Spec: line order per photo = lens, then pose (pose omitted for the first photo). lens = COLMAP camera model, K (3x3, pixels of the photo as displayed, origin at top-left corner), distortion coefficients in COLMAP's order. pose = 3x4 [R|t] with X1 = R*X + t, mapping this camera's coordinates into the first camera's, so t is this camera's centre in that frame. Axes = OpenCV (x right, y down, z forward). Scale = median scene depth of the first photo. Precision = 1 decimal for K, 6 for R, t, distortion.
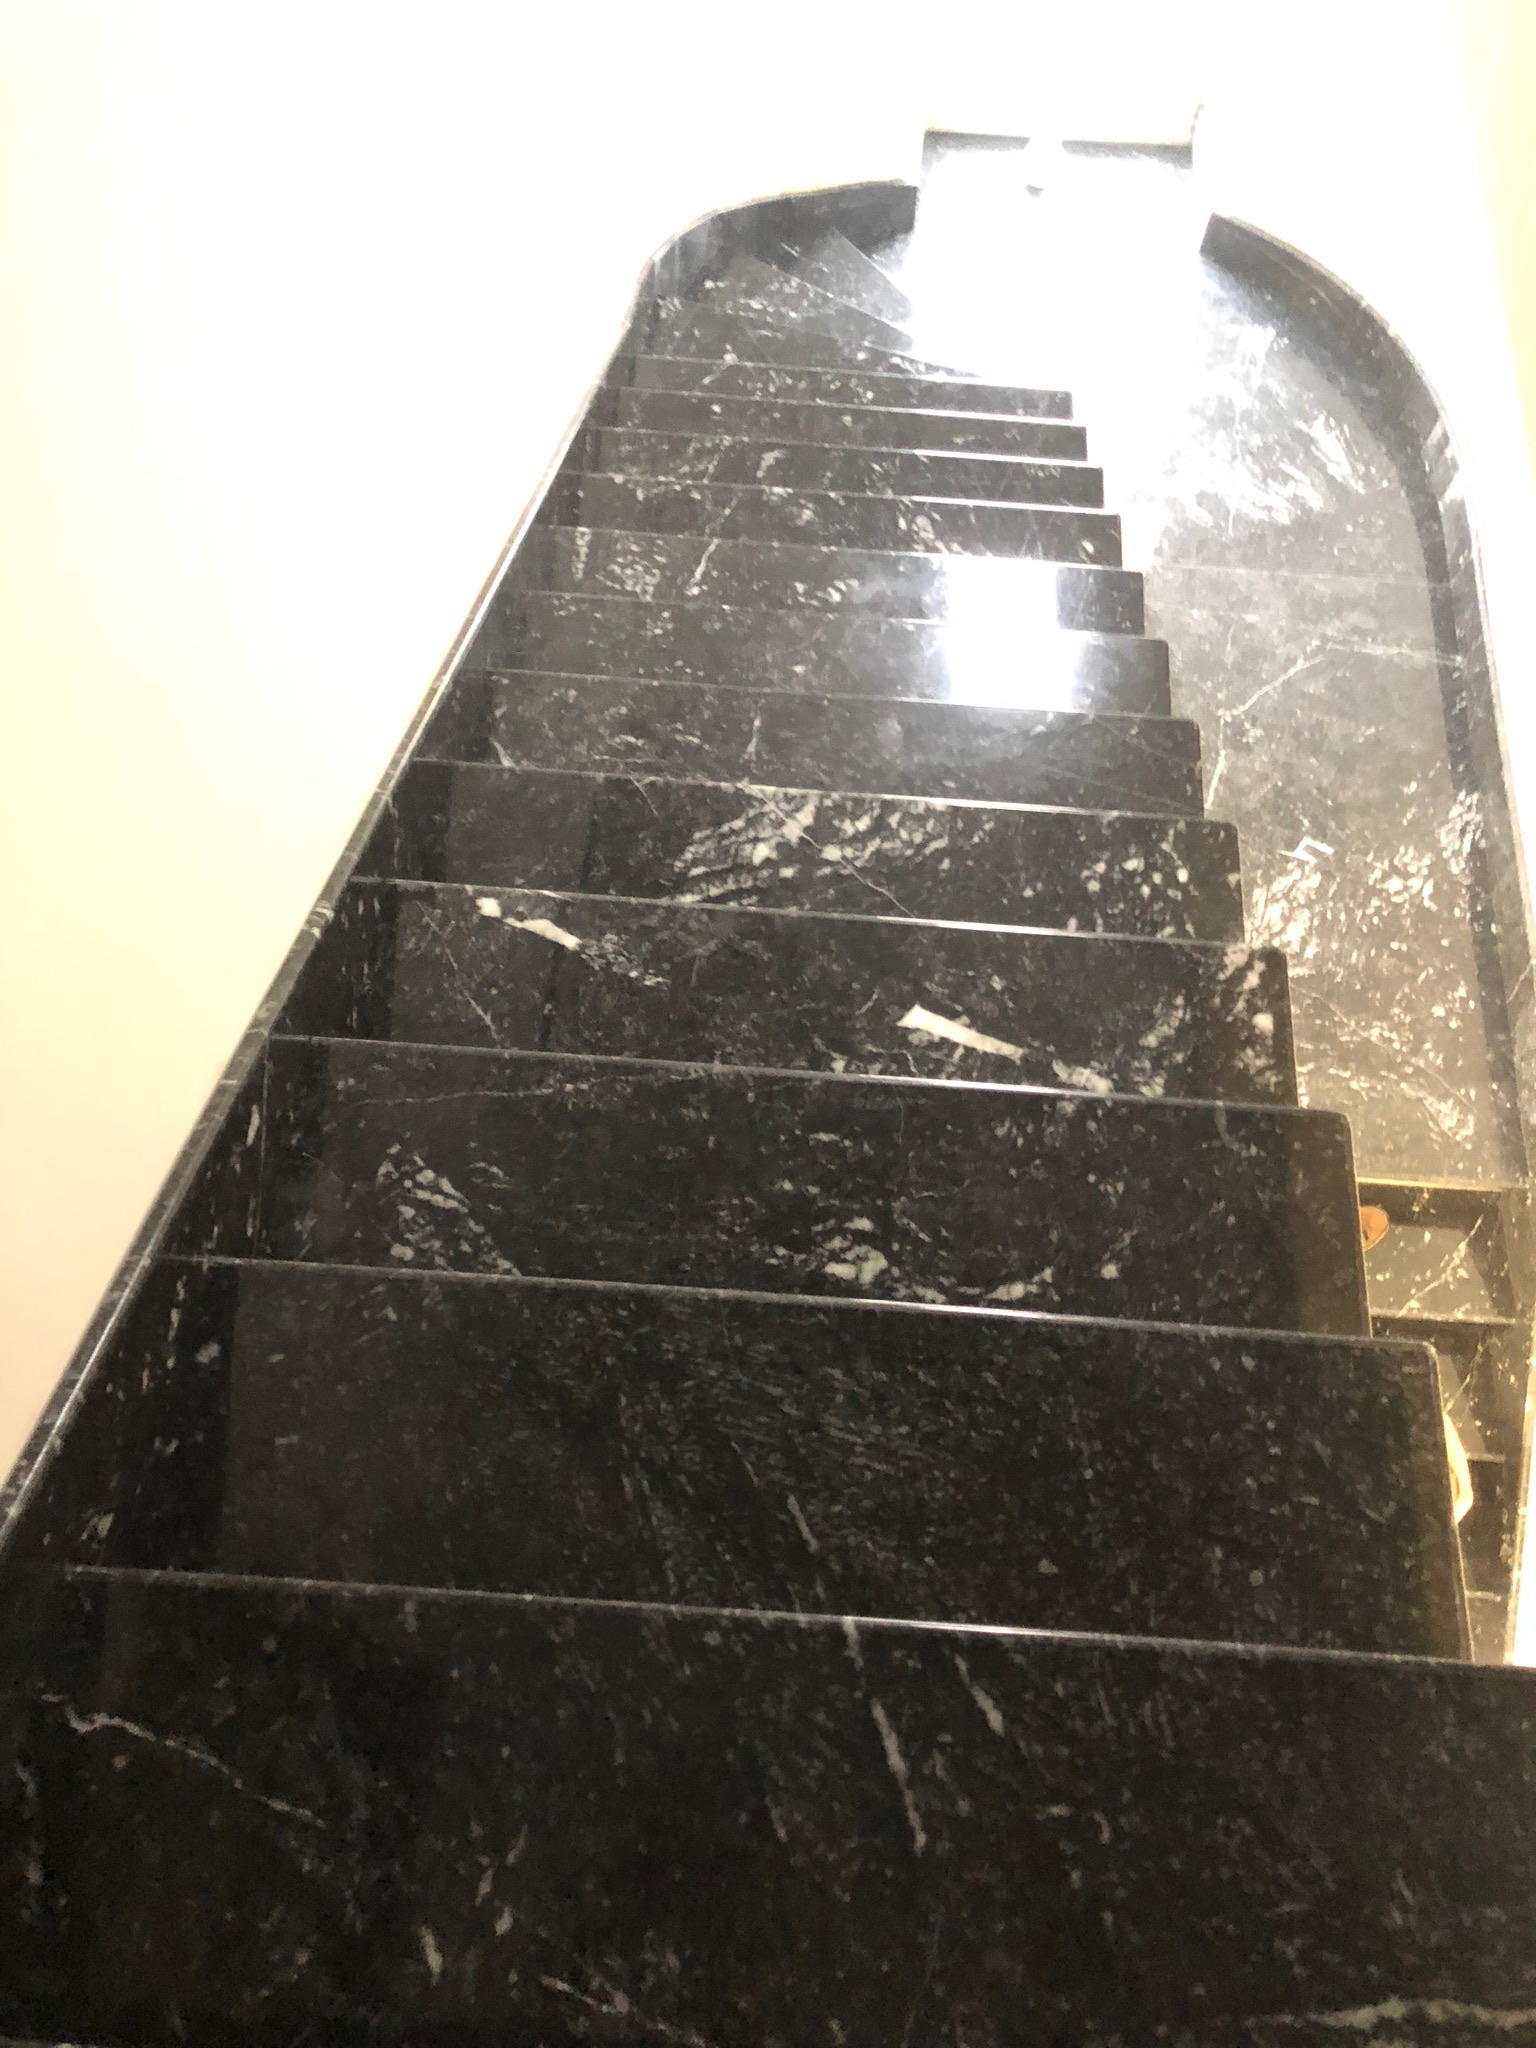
lens RADIAL K [[1676.8, 0, 803.7], [0, 1676.8, 982.6], [0, 0, 1]] dist [0.015970, -0.005203]
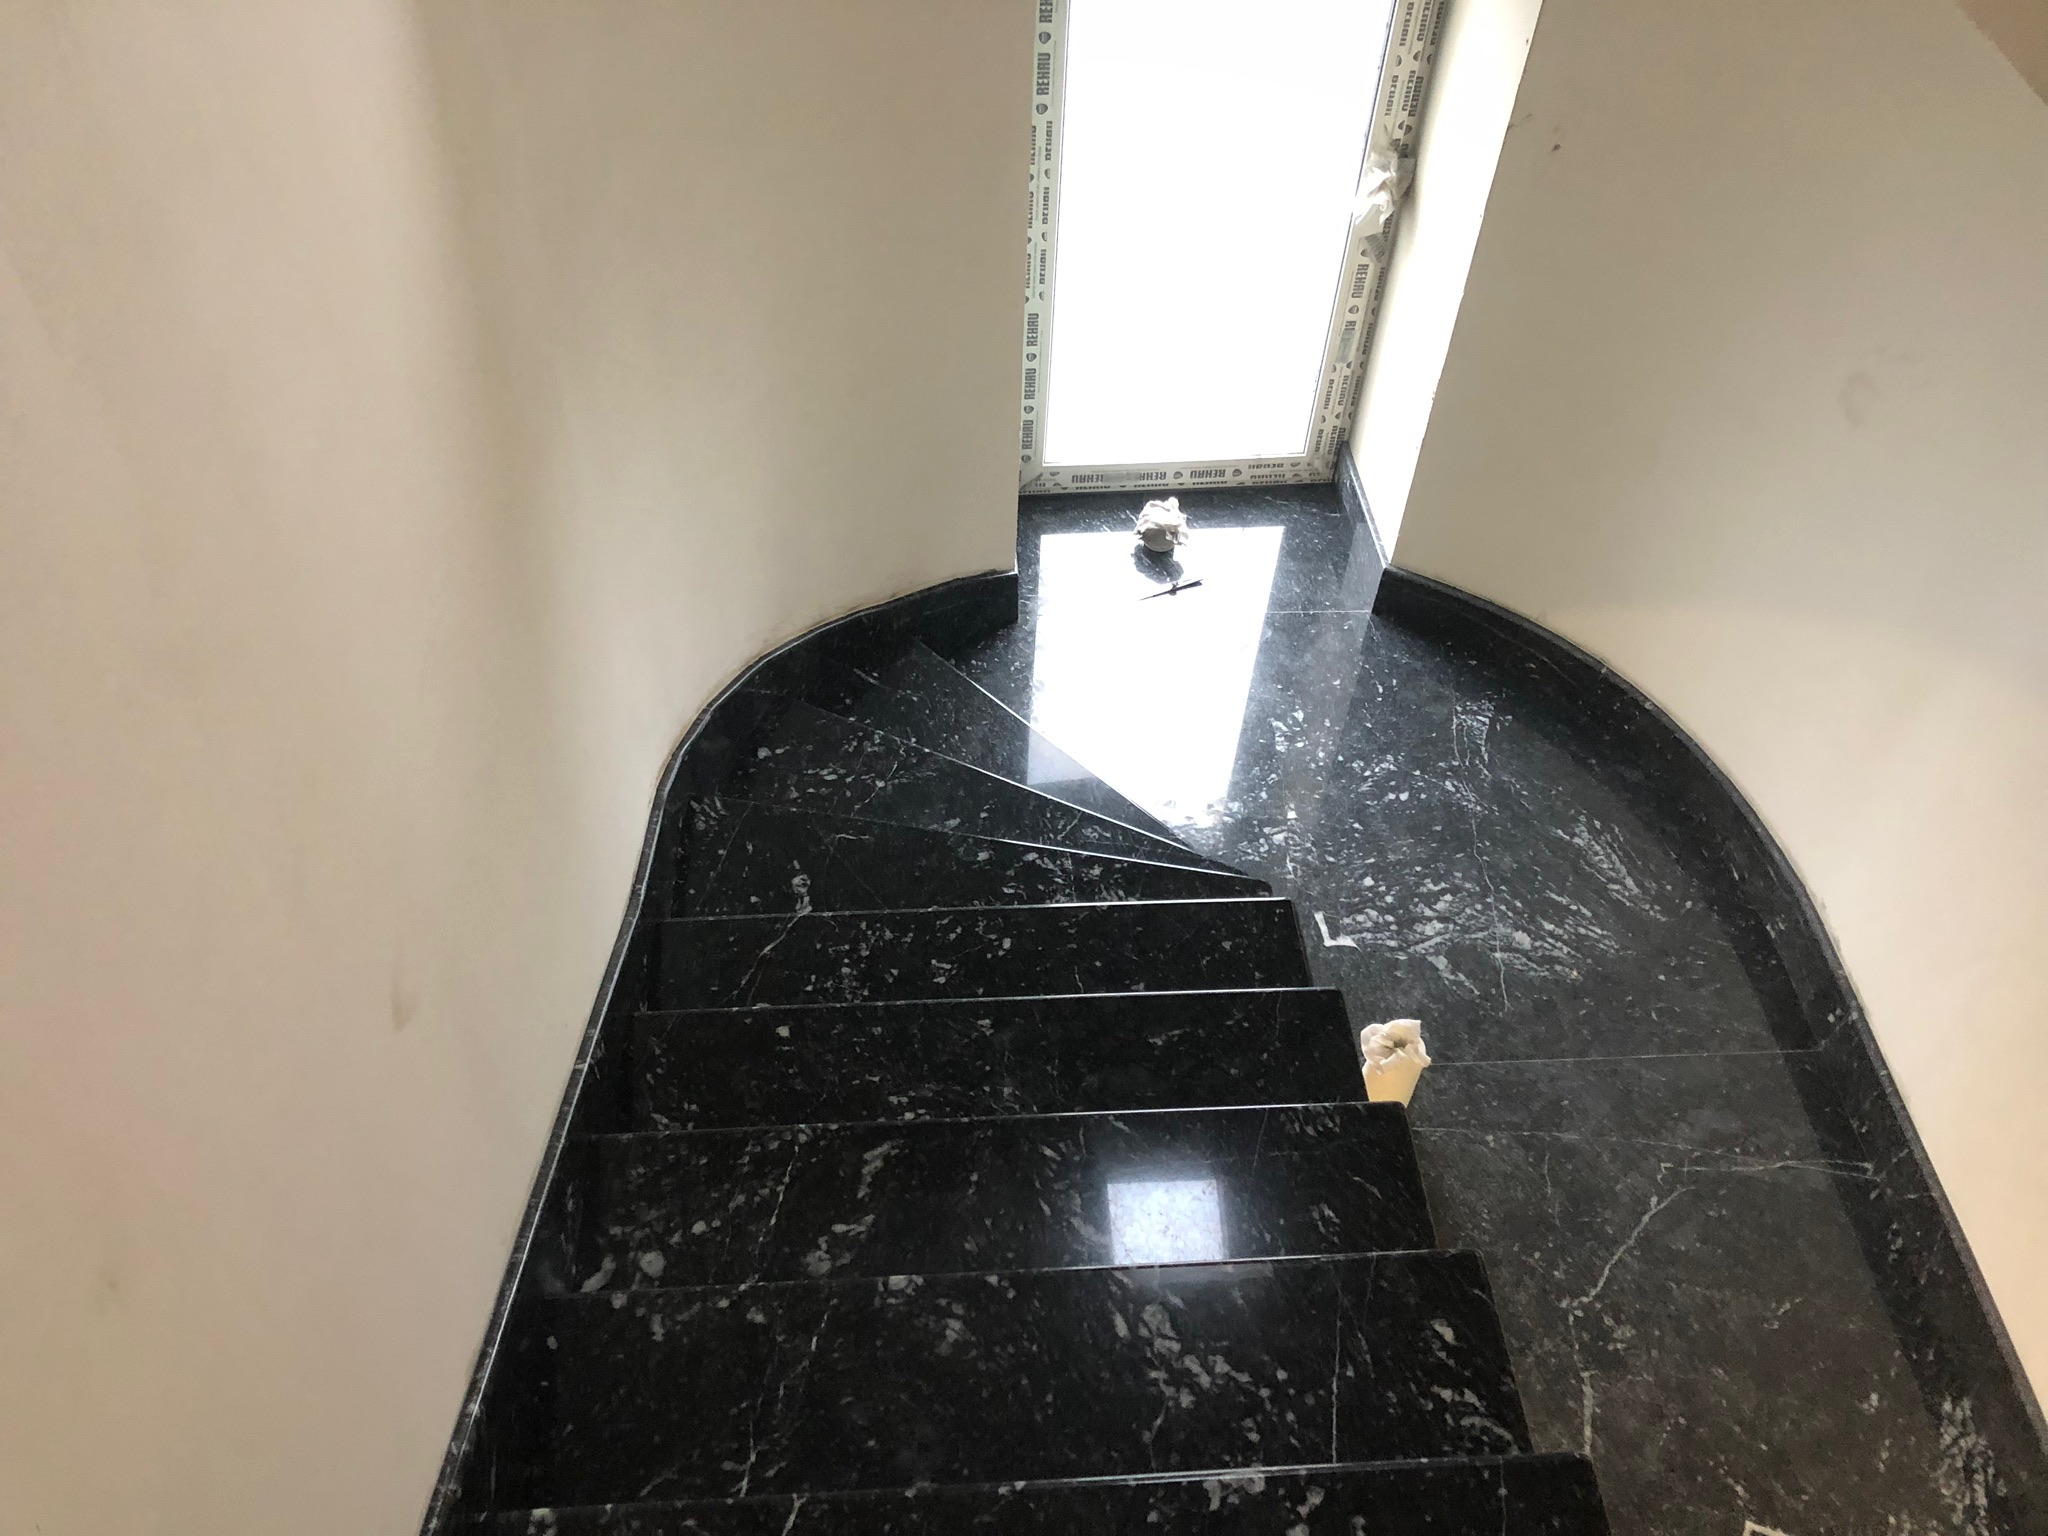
lens RADIAL K [[1676.8, 0, 1022.1], [0, 1676.8, 768.7], [0, 0, 1]] dist [0.015970, -0.005203]
pose [[0.991534, -0.108089, 0.071957, 0.003332], [0.121394, 0.968327, -0.218191, -0.247231], [-0.046094, 0.225079, 0.973250, 0.292415]]
